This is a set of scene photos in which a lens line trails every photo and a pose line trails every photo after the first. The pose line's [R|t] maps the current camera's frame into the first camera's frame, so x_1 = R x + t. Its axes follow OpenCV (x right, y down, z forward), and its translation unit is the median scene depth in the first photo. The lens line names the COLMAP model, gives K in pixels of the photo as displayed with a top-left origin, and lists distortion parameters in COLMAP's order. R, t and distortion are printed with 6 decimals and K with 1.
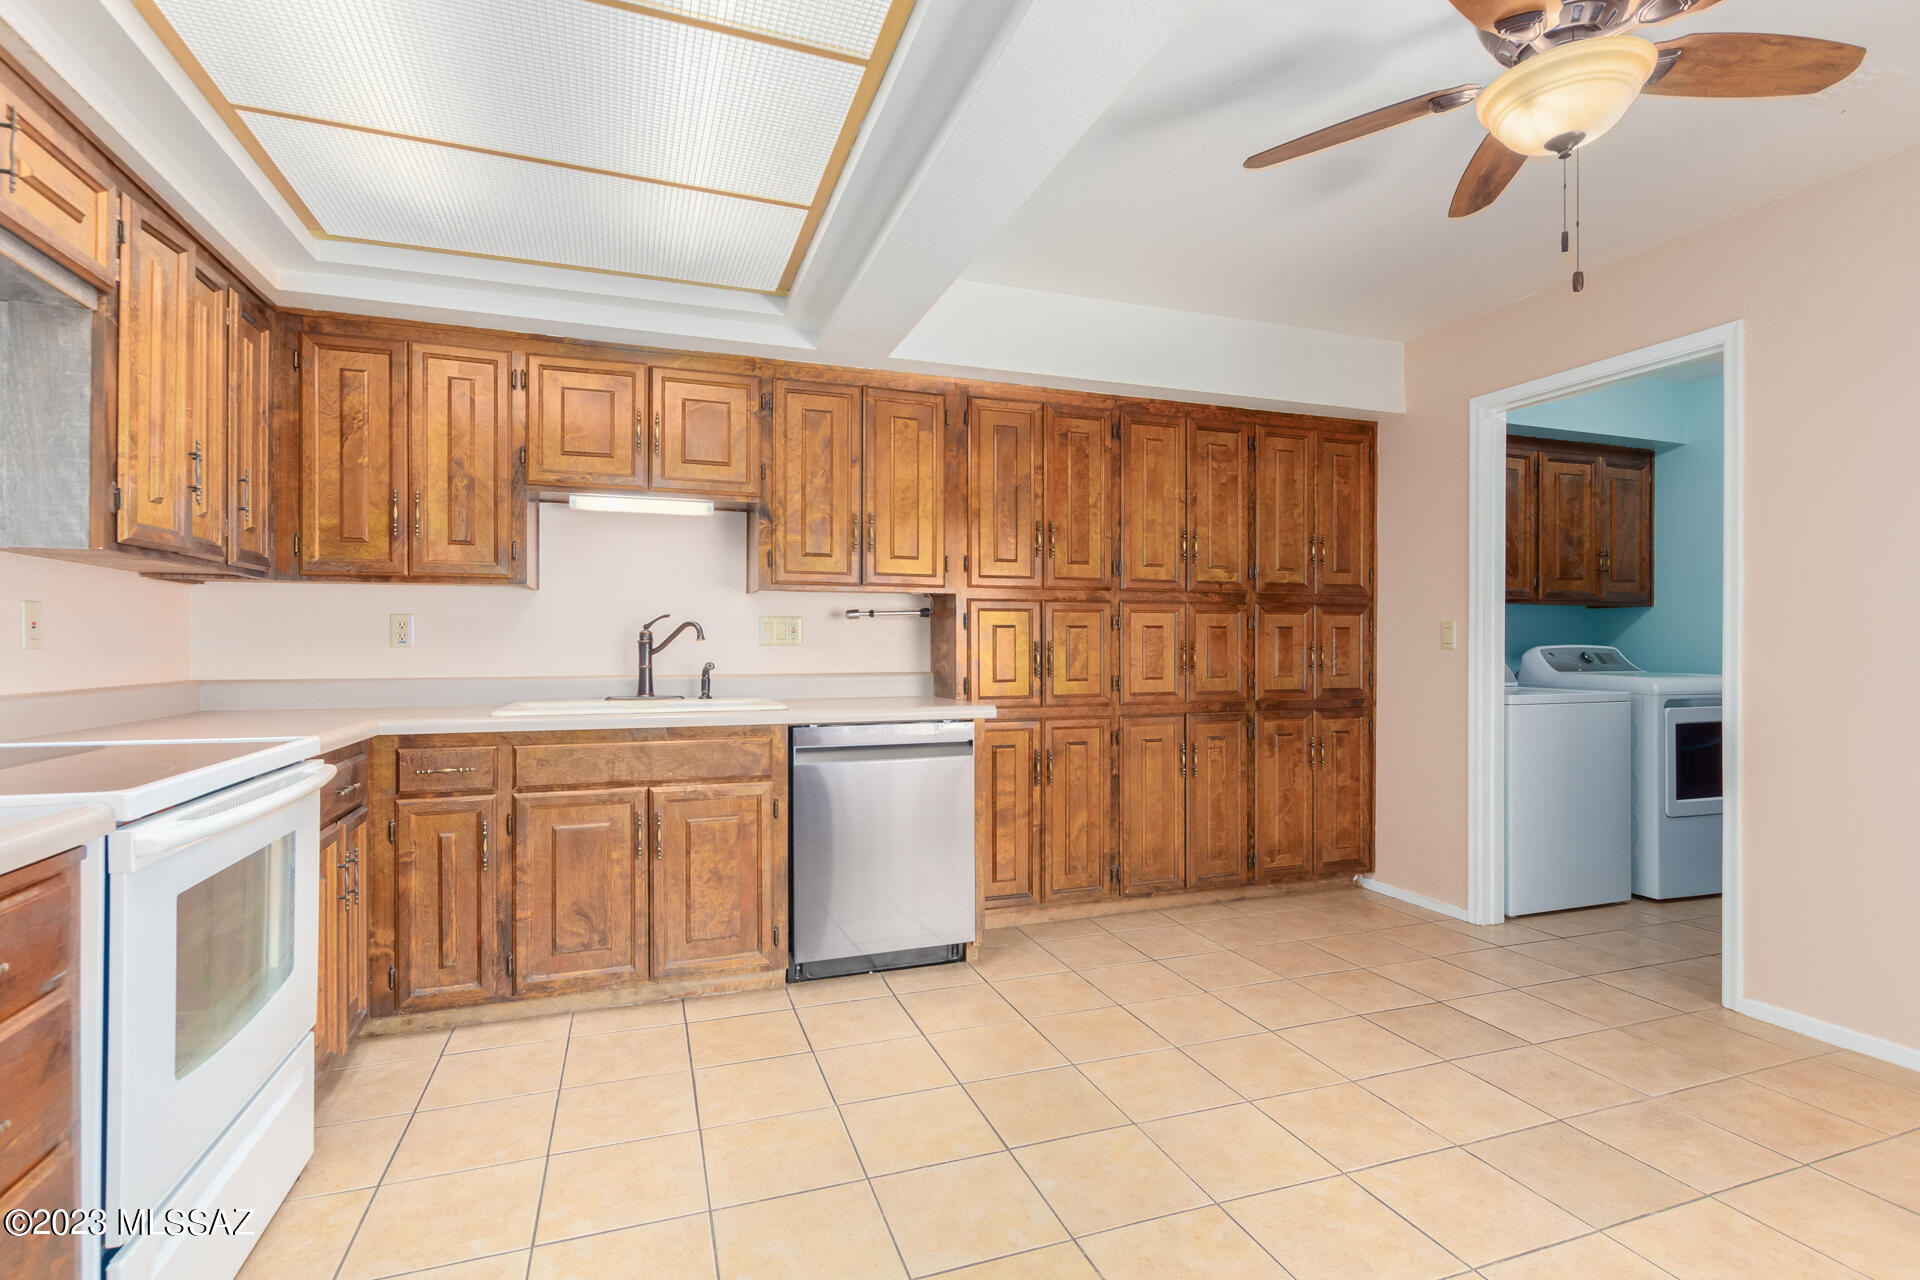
lens RADIAL K [[885.6, 0, 964.1], [0, 885.6, 642.6], [0, 0, 1]] dist [0.001262, -0.001231]
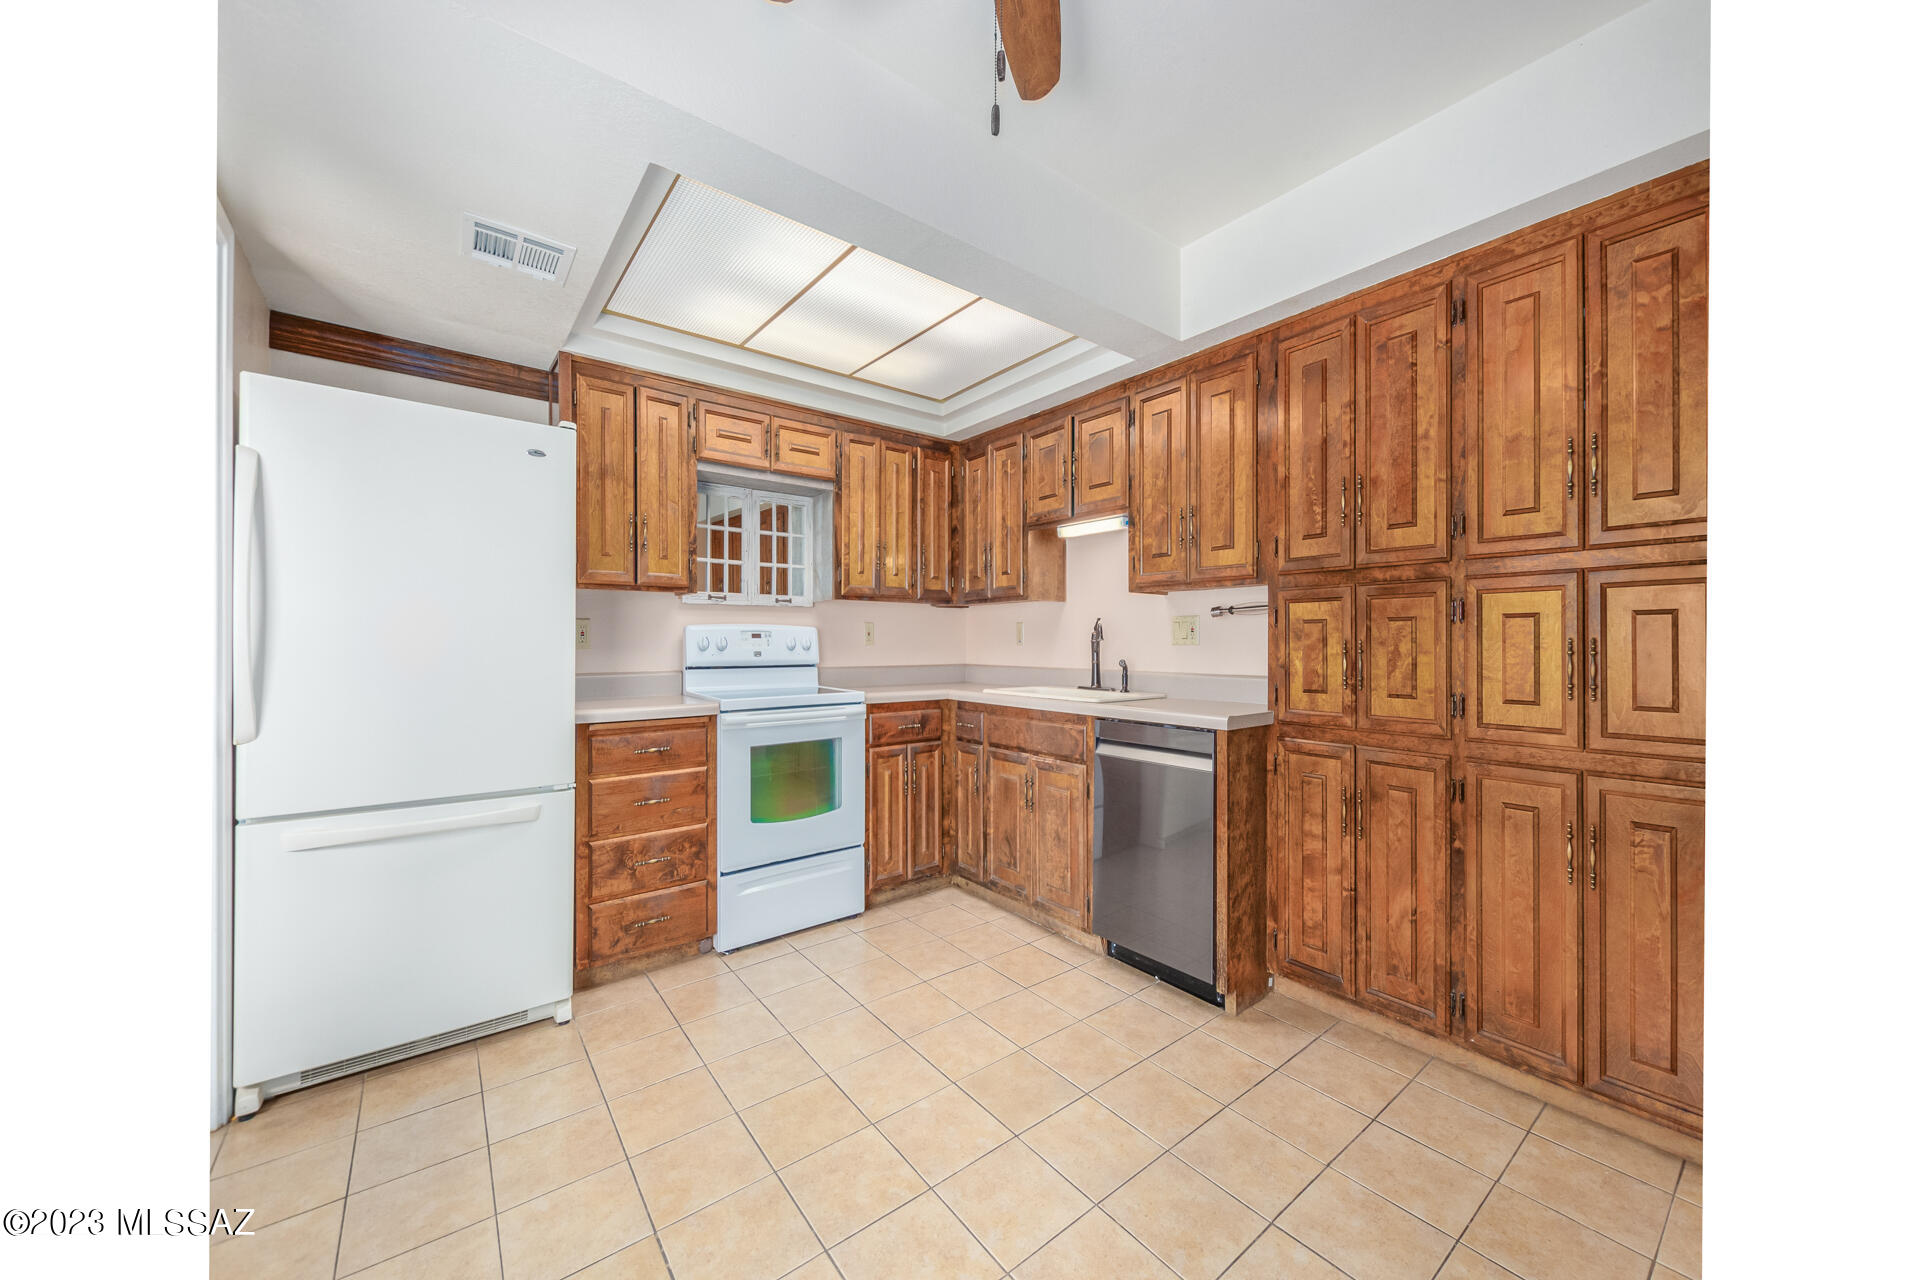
lens RADIAL K [[1115.6, 0, 829.3], [0, 1115.6, 638.7], [0, 0, 1]] dist [-0.000179, -0.000820]
pose [[0.000919, -0.001857, -0.999998, 1.007071], [0.002995, 0.999994, -0.001854, -0.002387], [0.999995, -0.002993, 0.000925, 0.564363]]
